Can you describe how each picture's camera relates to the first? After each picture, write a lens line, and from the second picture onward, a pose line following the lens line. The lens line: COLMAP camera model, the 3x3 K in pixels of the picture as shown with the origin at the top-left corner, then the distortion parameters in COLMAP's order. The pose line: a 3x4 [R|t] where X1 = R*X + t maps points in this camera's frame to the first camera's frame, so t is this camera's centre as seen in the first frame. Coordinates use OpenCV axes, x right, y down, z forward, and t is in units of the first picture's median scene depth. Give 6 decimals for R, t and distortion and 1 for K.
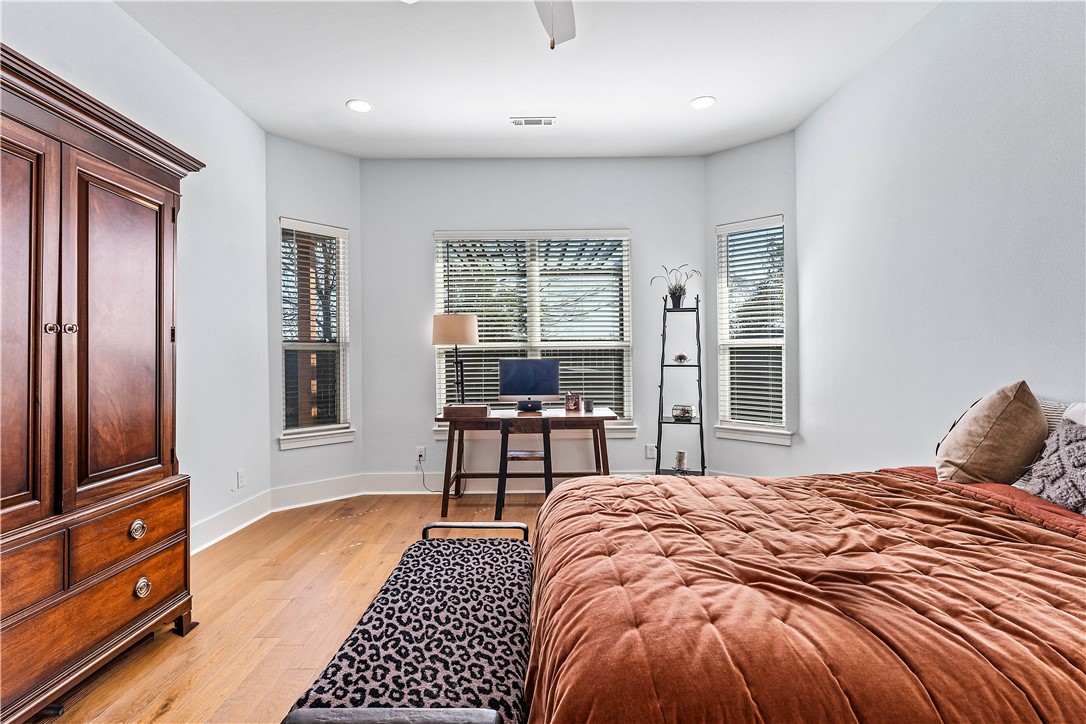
lens RADIAL K [[532.0, 0, 541.2], [0, 532.0, 355.9], [0, 0, 1]] dist [0.005152, 0.001041]
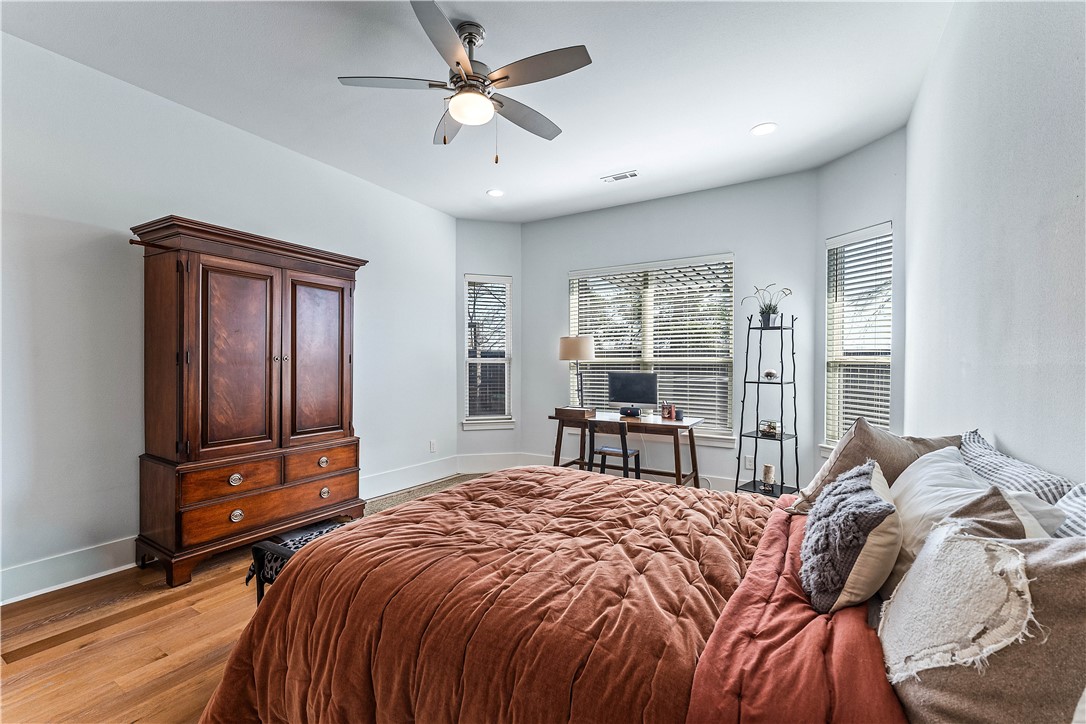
lens RADIAL K [[474.3, 0, 541.3], [0, 474.3, 365.4], [0, 0, 1]] dist [0.001430, 0.000190]
pose [[0.846709, 0.013391, -0.531888, 0.382368], [-0.007571, 0.999885, 0.013120, -0.023226], [0.532002, -0.007082, 0.846713, -0.009817]]
